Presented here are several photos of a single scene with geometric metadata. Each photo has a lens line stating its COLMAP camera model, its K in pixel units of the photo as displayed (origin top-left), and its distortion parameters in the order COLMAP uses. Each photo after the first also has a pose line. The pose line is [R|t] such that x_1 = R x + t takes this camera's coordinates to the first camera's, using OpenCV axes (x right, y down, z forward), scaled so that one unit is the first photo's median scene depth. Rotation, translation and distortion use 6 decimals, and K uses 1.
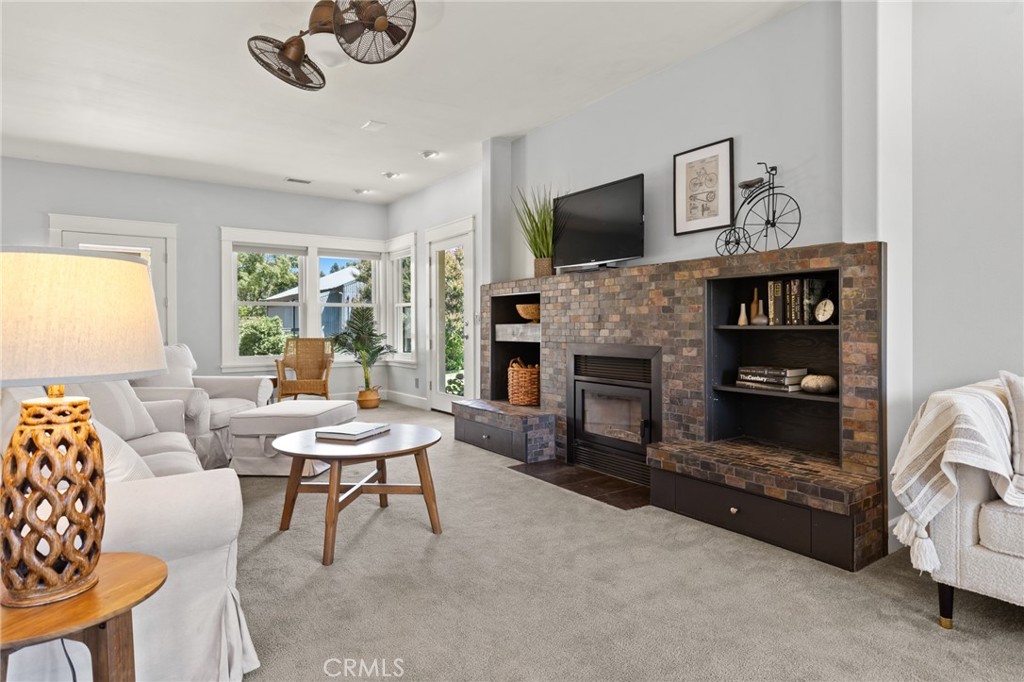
lens RADIAL K [[572.8, 0, 517.3], [0, 572.8, 326.1], [0, 0, 1]] dist [0.004938, -0.000175]
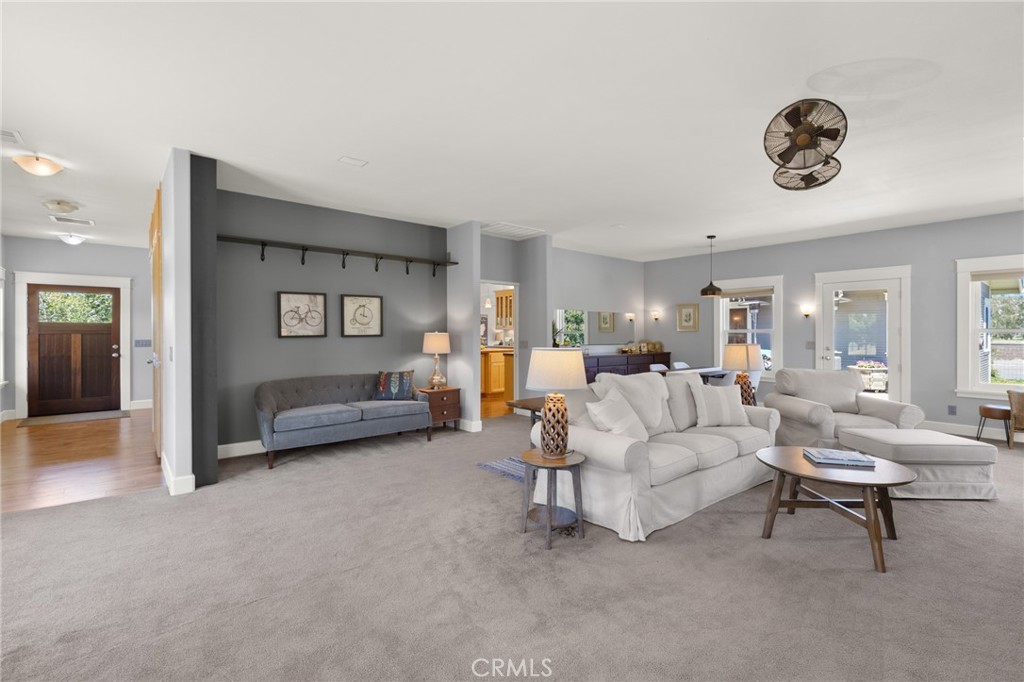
lens RADIAL K [[470.1, 0, 511.2], [0, 470.1, 336.0], [0, 0, 1]] dist [0.003232, 0.000278]
pose [[0.085531, 0.009873, -0.996287, 0.516039], [-0.004223, 0.999946, 0.009546, -0.064836], [0.996327, 0.003391, 0.085568, 0.174167]]
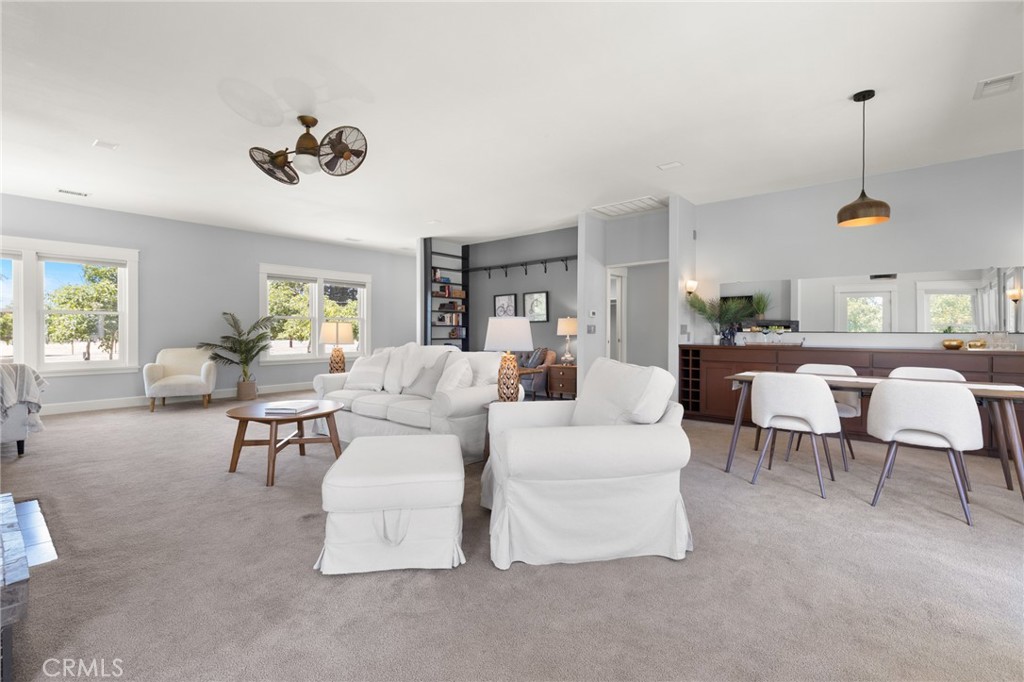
lens RADIAL K [[471.9, 0, 515.4], [0, 471.9, 326.0], [0, 0, 1]] dist [0.003058, 0.000671]
pose [[-0.969796, 0.000149, -0.243916, -0.428509], [0.002540, 0.999952, -0.009488, -0.008826], [0.243903, -0.009821, -0.969750, 1.822263]]
